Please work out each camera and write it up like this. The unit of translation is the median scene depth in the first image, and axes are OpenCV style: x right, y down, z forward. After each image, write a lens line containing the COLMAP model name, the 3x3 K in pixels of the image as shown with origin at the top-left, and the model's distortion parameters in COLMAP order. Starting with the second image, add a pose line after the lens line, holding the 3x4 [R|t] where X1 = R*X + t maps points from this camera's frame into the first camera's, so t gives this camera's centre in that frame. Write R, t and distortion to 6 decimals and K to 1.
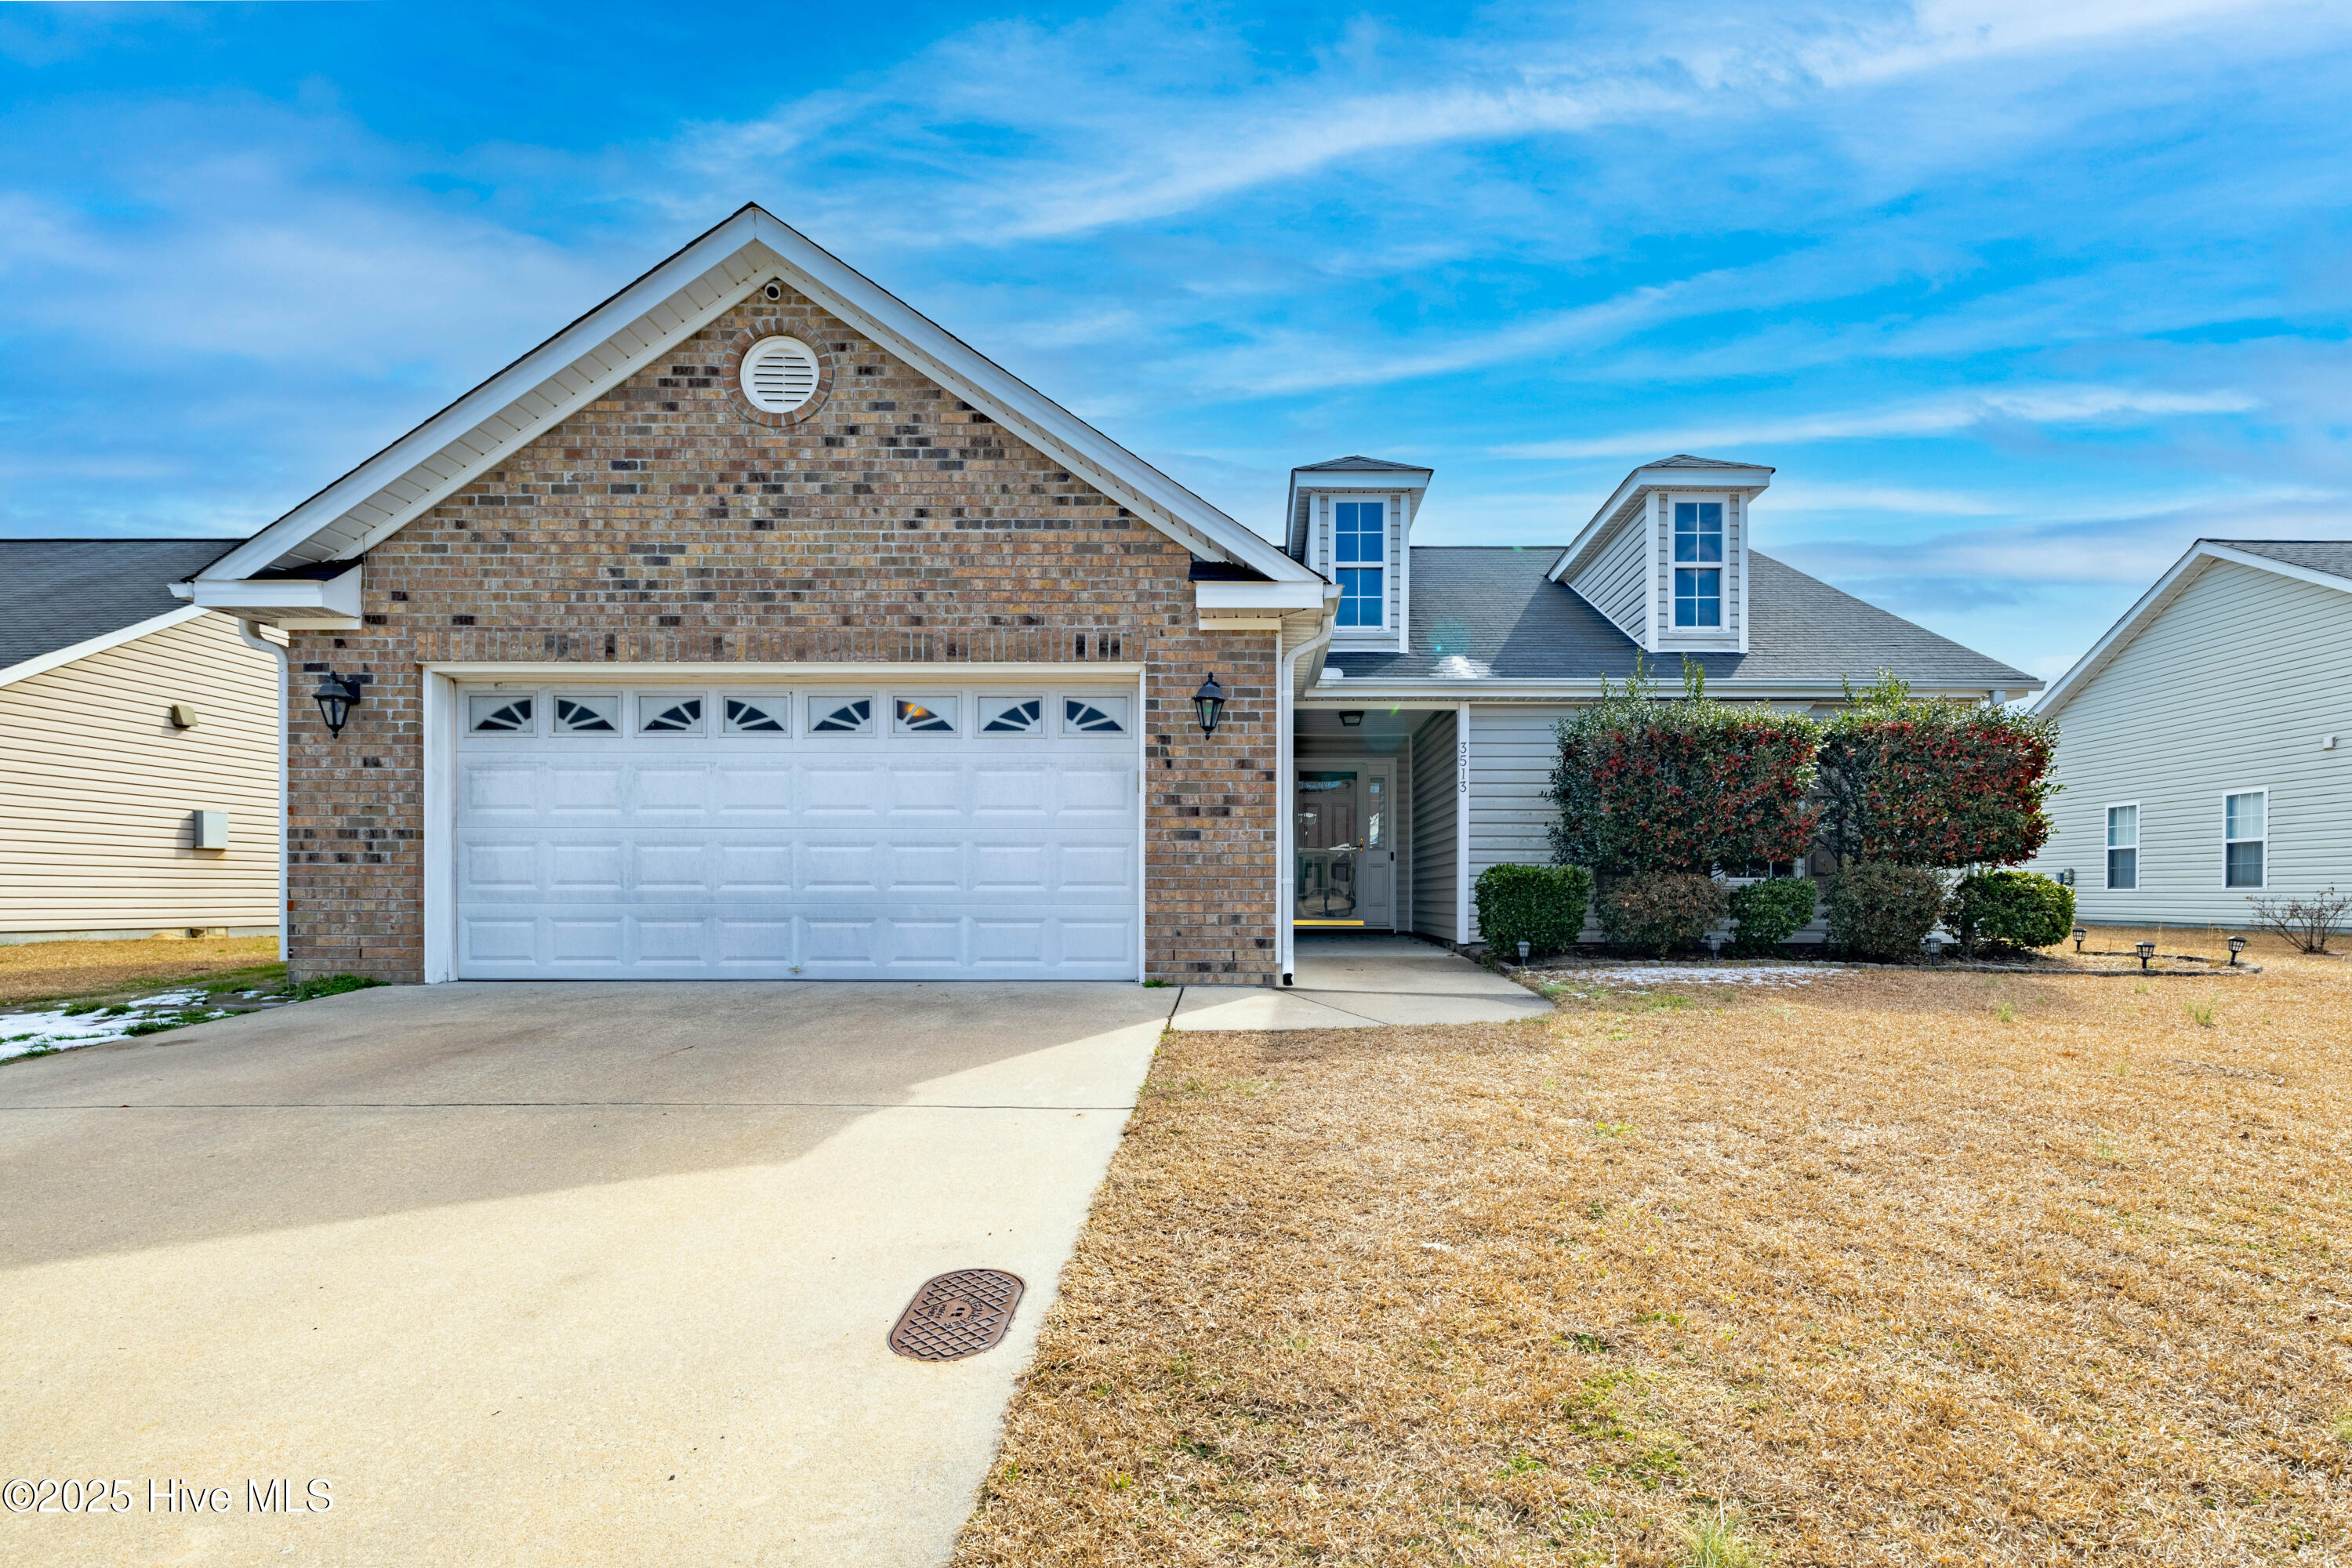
lens RADIAL K [[1160.6, 0, 1262.4], [0, 1160.6, 906.7], [0, 0, 1]] dist [0.000591, 0.000077]
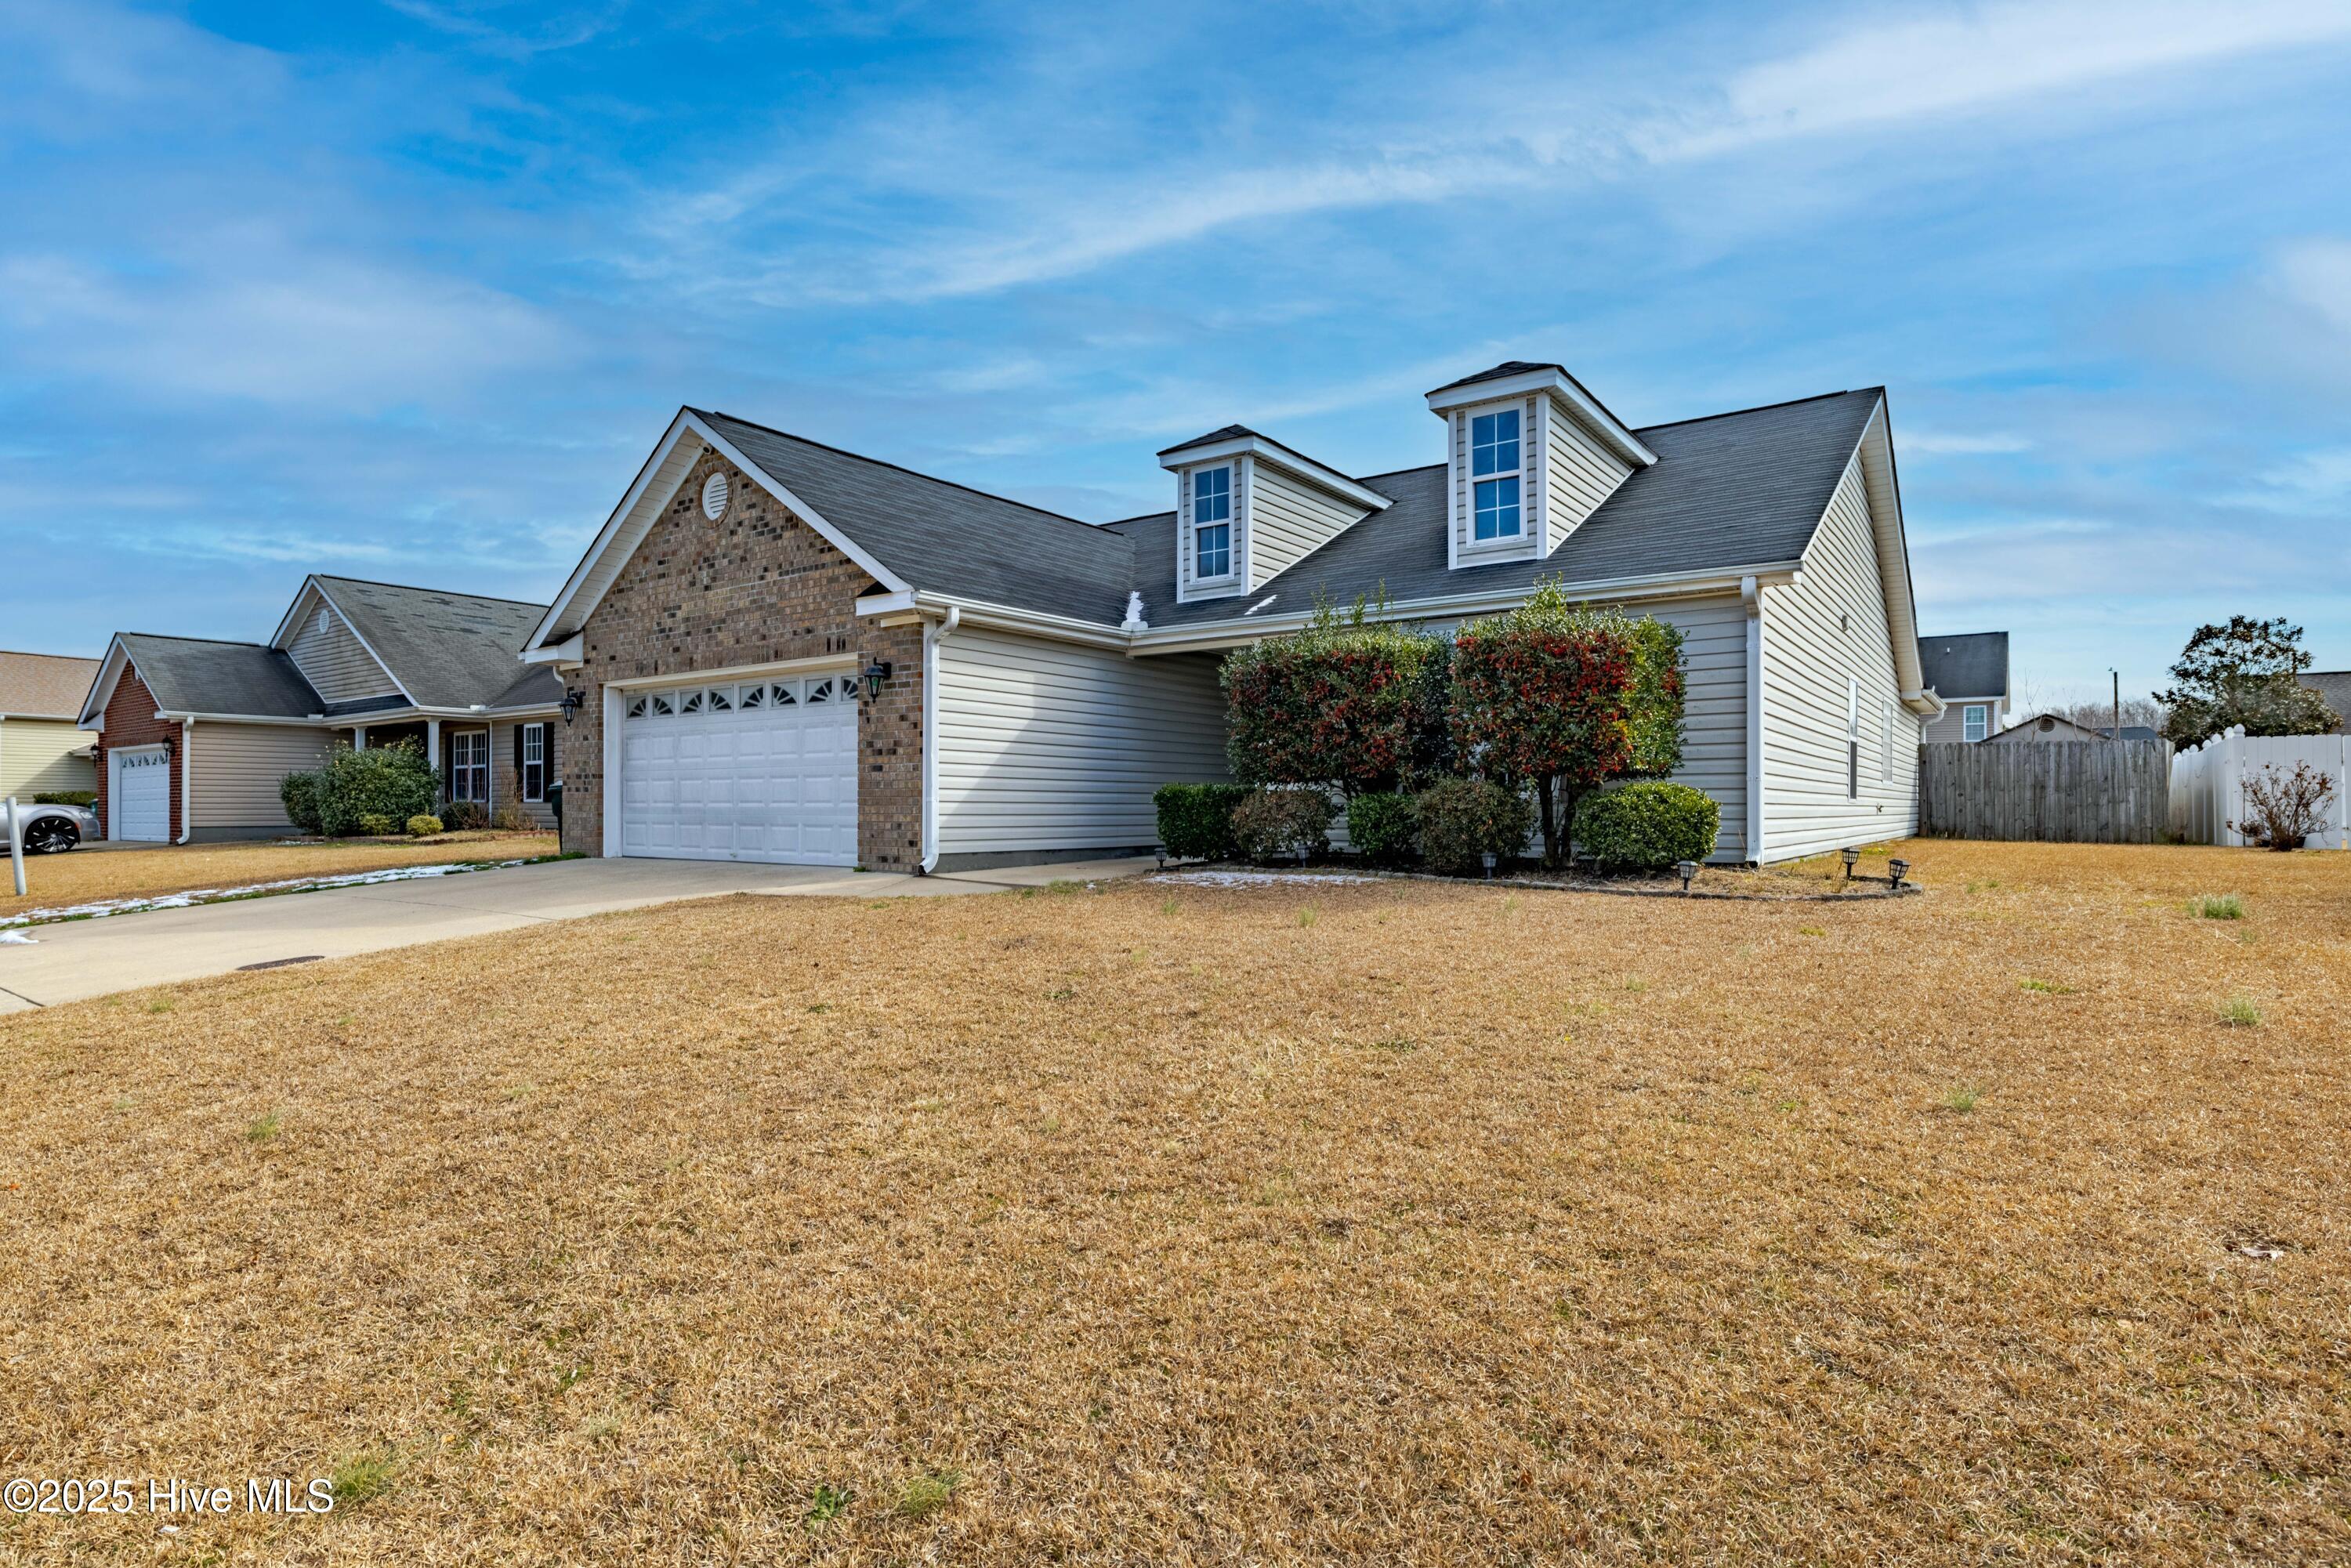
lens RADIAL K [[1214.0, 0, 1130.8], [0, 1214.0, 808.0], [0, 0, 1]] dist [-0.000070, -0.000051]
pose [[0.795716, -0.000164, -0.605670, 1.112231], [-0.004431, 0.999972, -0.006093, -0.003836], [0.605653, 0.007532, 0.795693, -0.019883]]
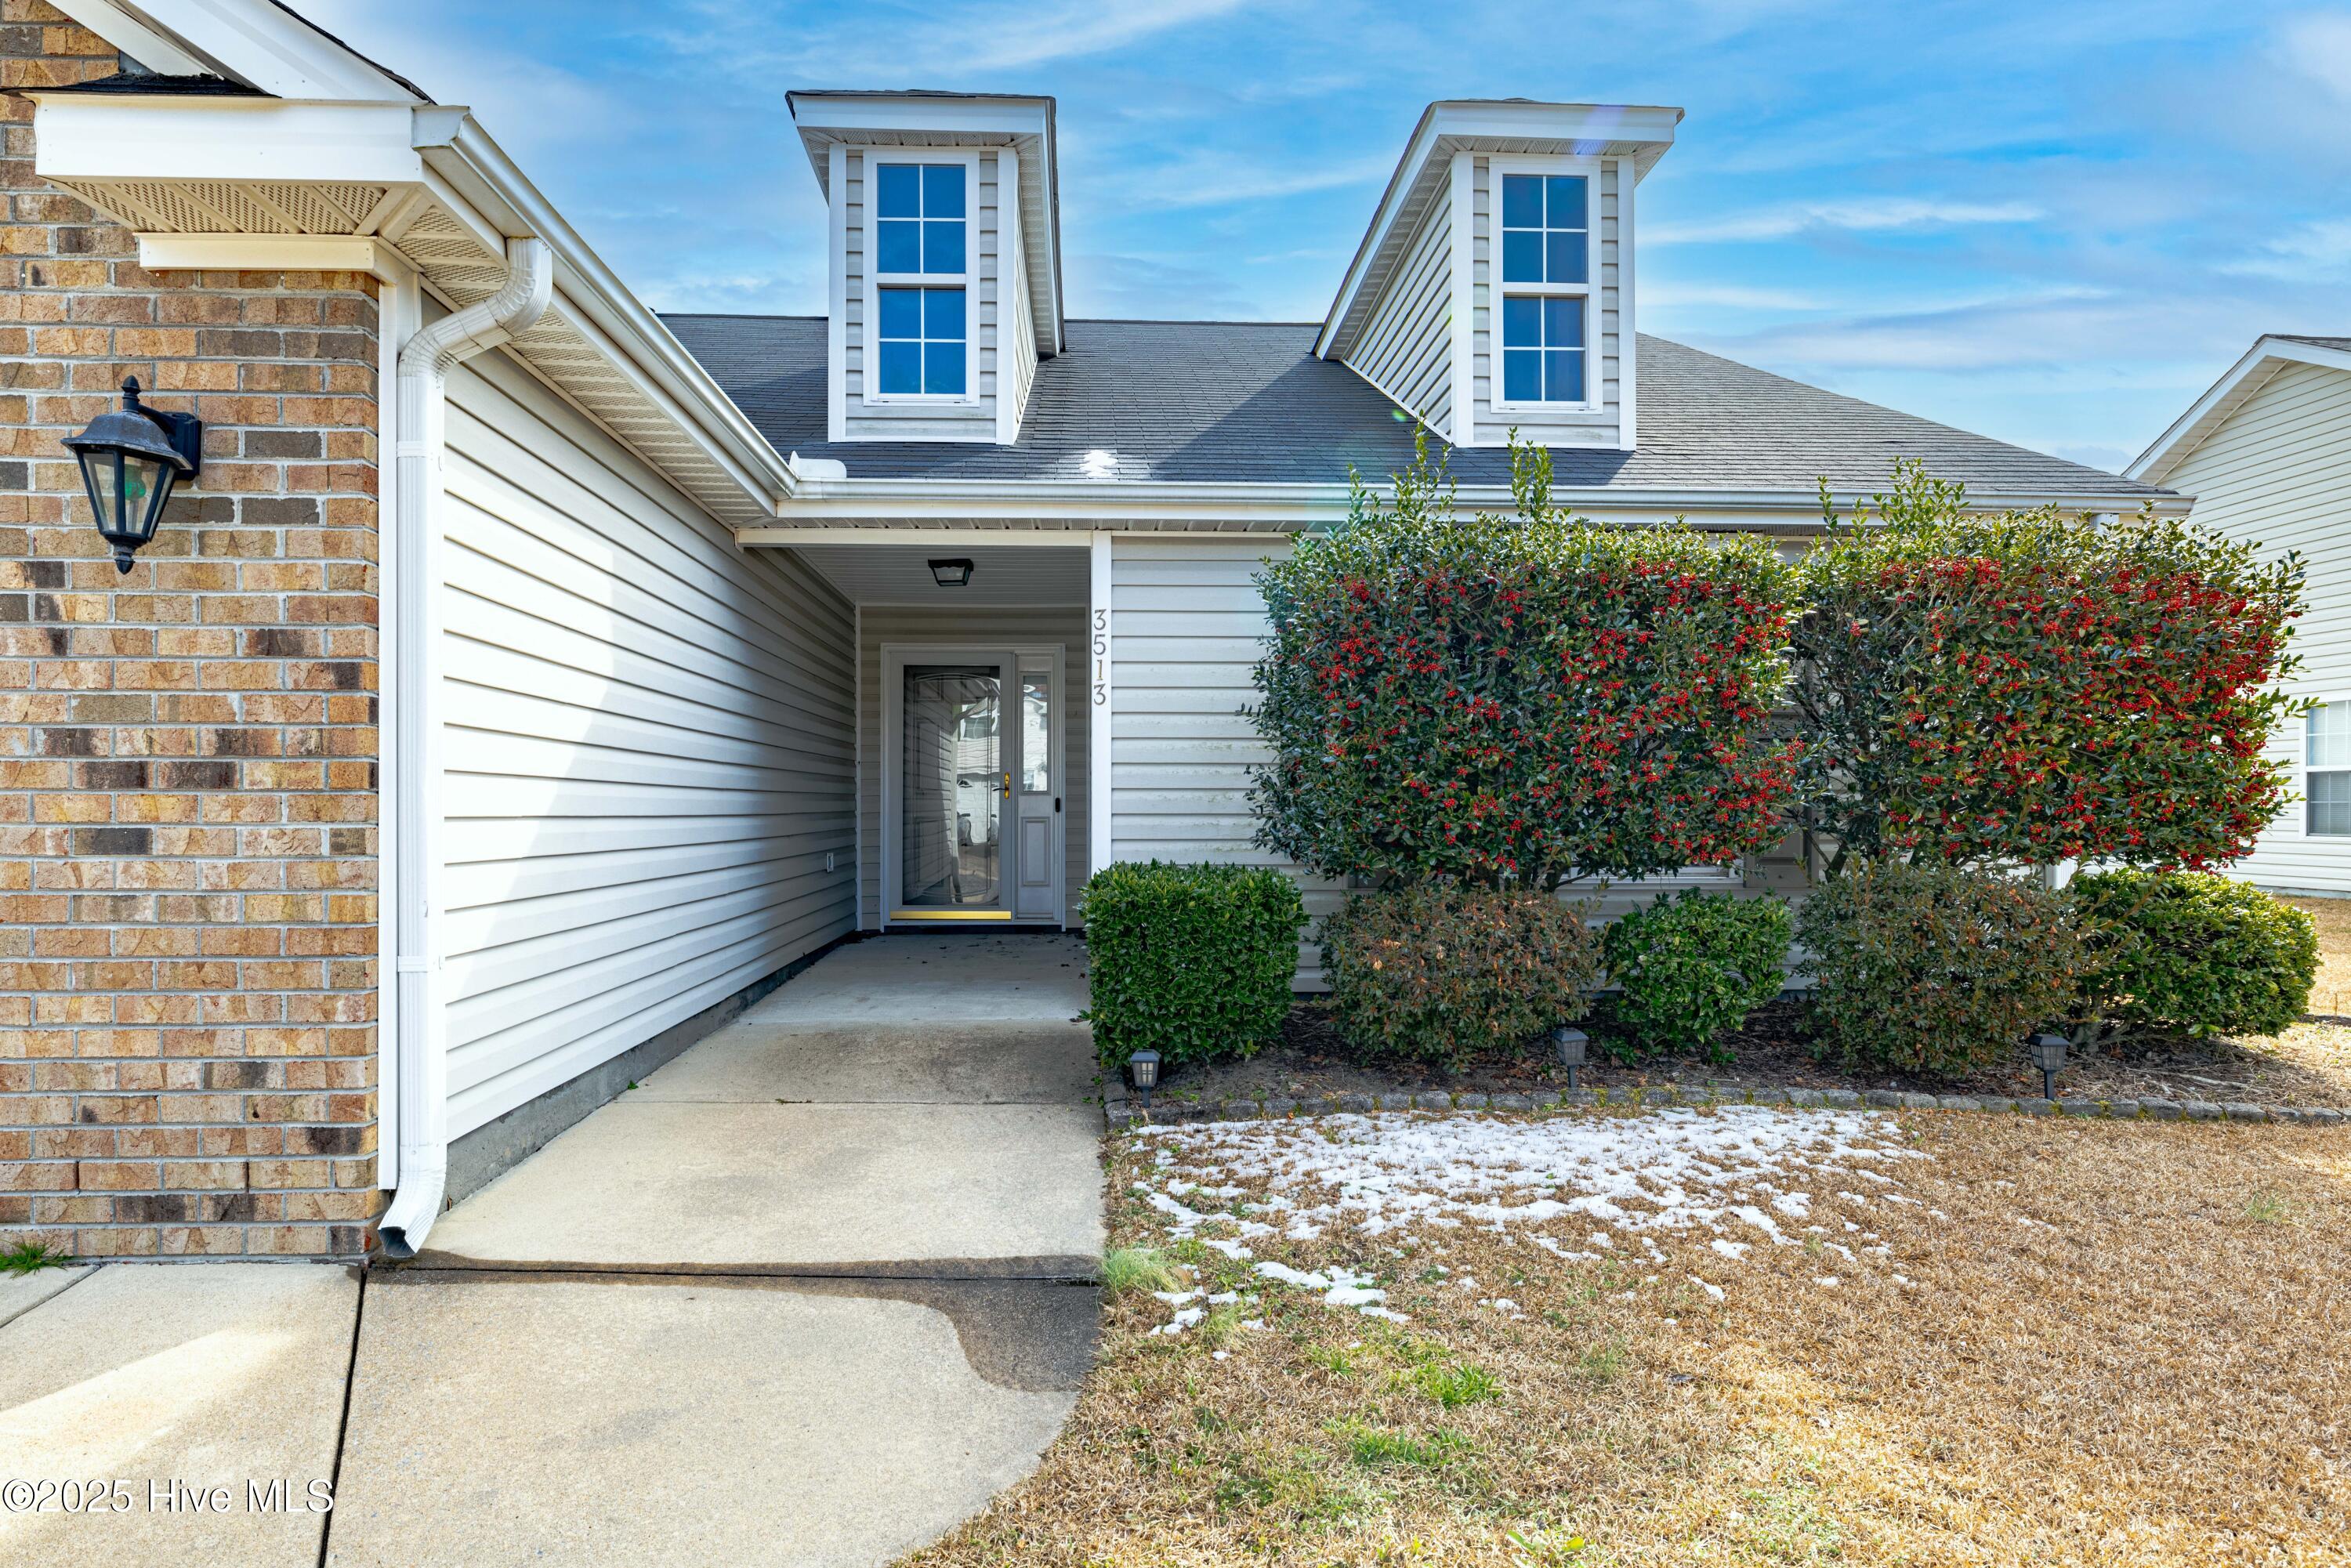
lens RADIAL K [[1301.3, 0, 1143.5], [0, 1301.3, 811.0], [0, 0, 1]] dist [-0.002154, -0.000144]
pose [[0.999112, -0.002490, 0.042053, 0.235966], [0.002703, 0.999984, -0.005003, -0.067941], [-0.042040, 0.005112, 0.999103, 0.585611]]
